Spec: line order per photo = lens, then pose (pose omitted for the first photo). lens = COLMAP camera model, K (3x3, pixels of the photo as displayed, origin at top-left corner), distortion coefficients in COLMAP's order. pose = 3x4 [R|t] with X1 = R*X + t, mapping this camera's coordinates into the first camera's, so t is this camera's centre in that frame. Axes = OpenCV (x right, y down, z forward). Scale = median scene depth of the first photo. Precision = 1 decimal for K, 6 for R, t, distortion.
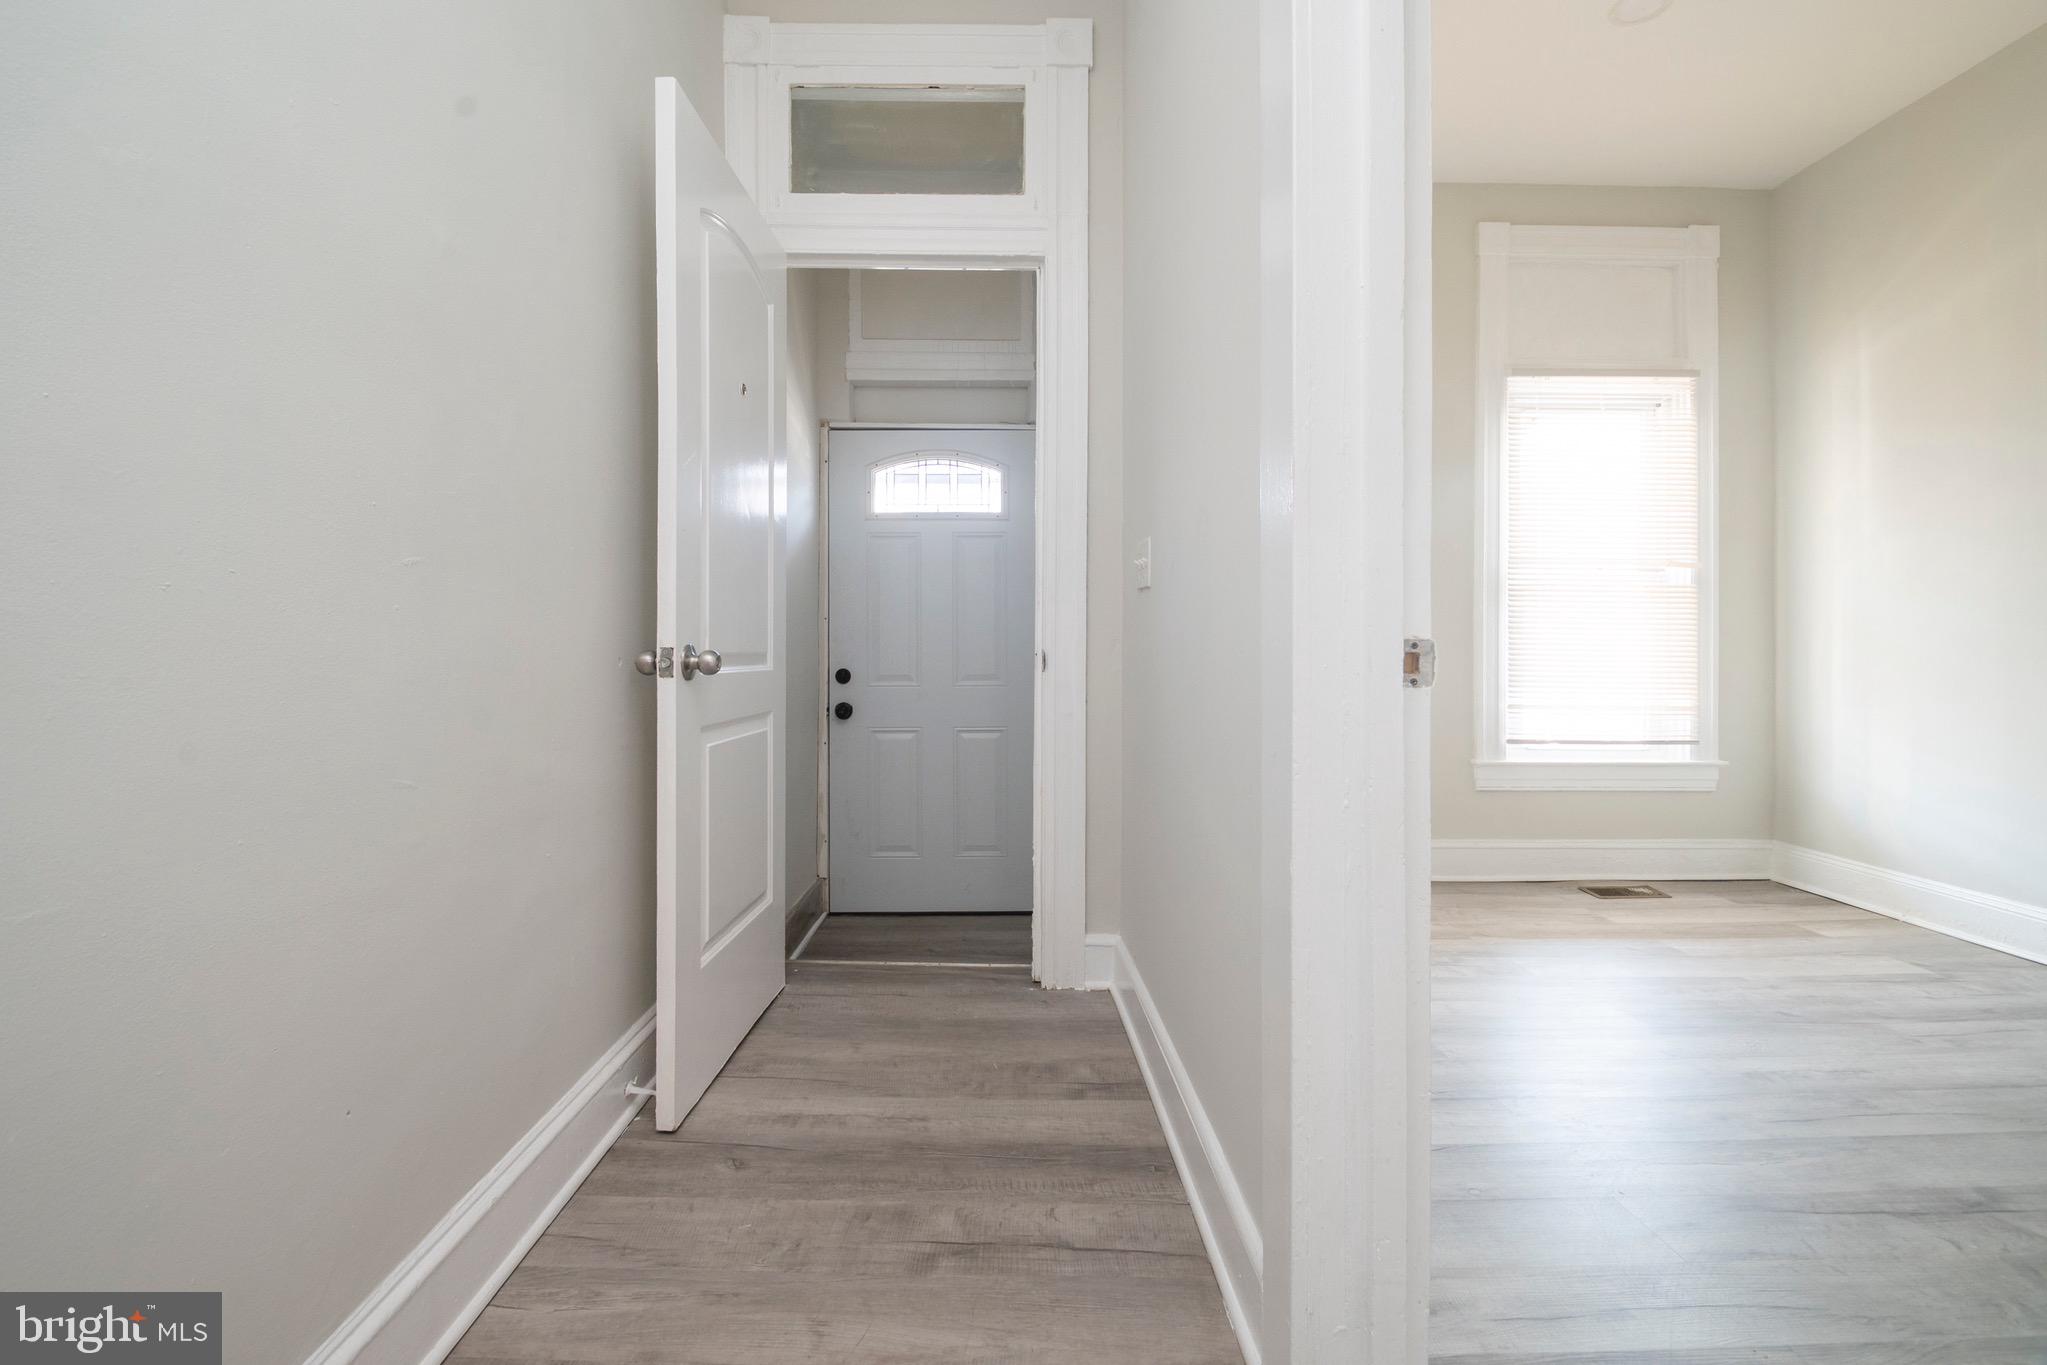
lens RADIAL K [[930.8, 0, 1023.9], [0, 930.8, 620.5], [0, 0, 1]] dist [-0.001720, -0.000490]
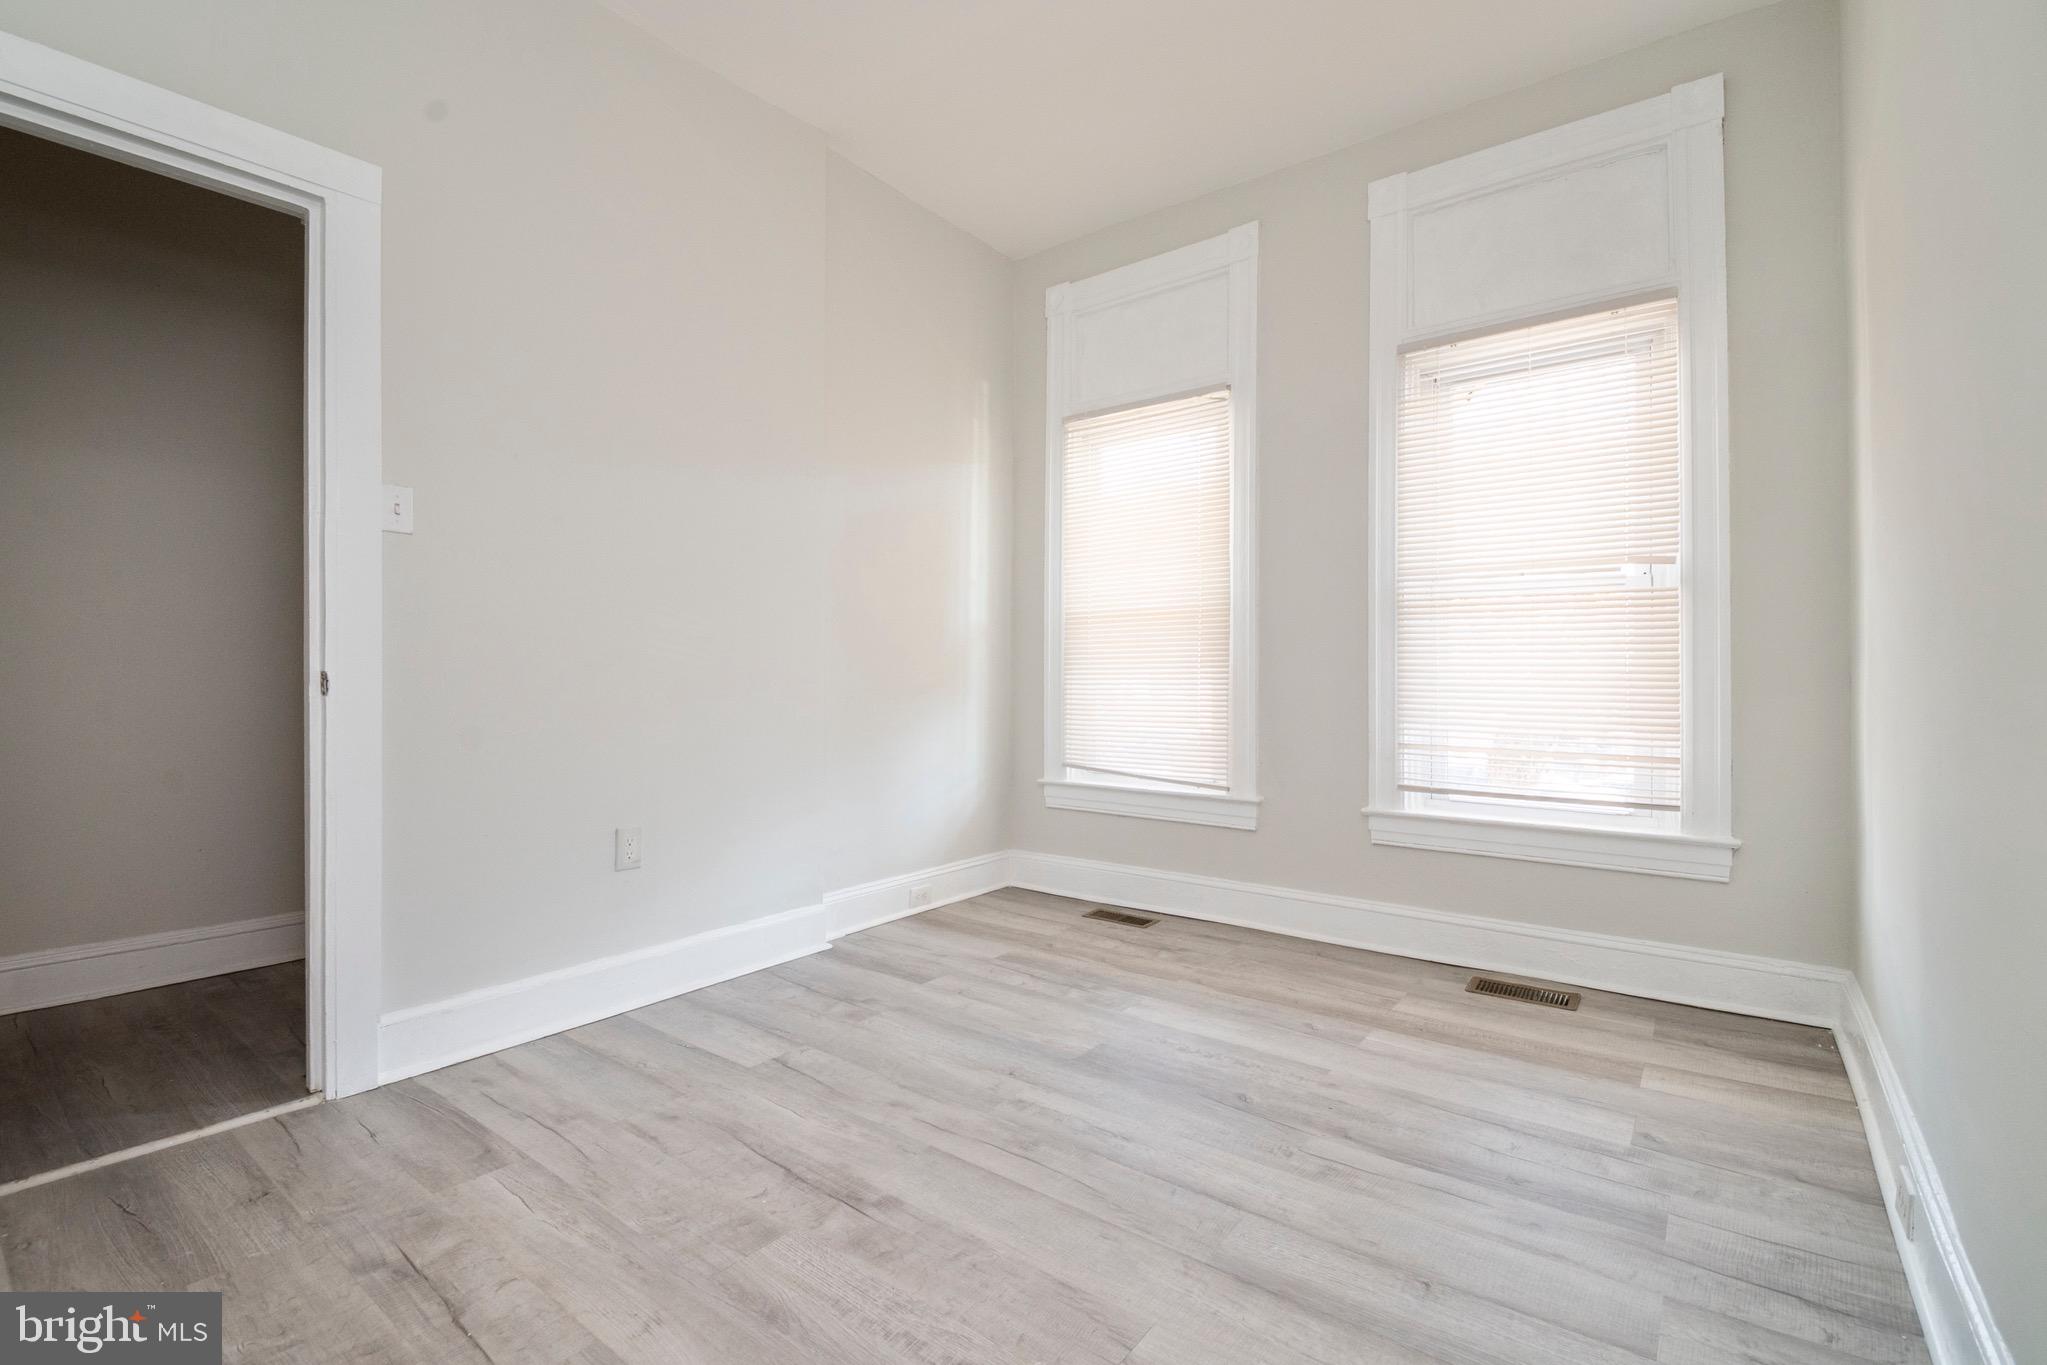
lens RADIAL K [[904.0, 0, 1019.9], [0, 904.0, 649.9], [0, 0, 1]] dist [-0.001805, -0.000821]
pose [[0.783440, -0.022967, -0.621043, 0.753638], [0.007961, 0.999606, -0.026924, 0.025037], [0.621417, 0.016149, 0.783314, 0.147314]]
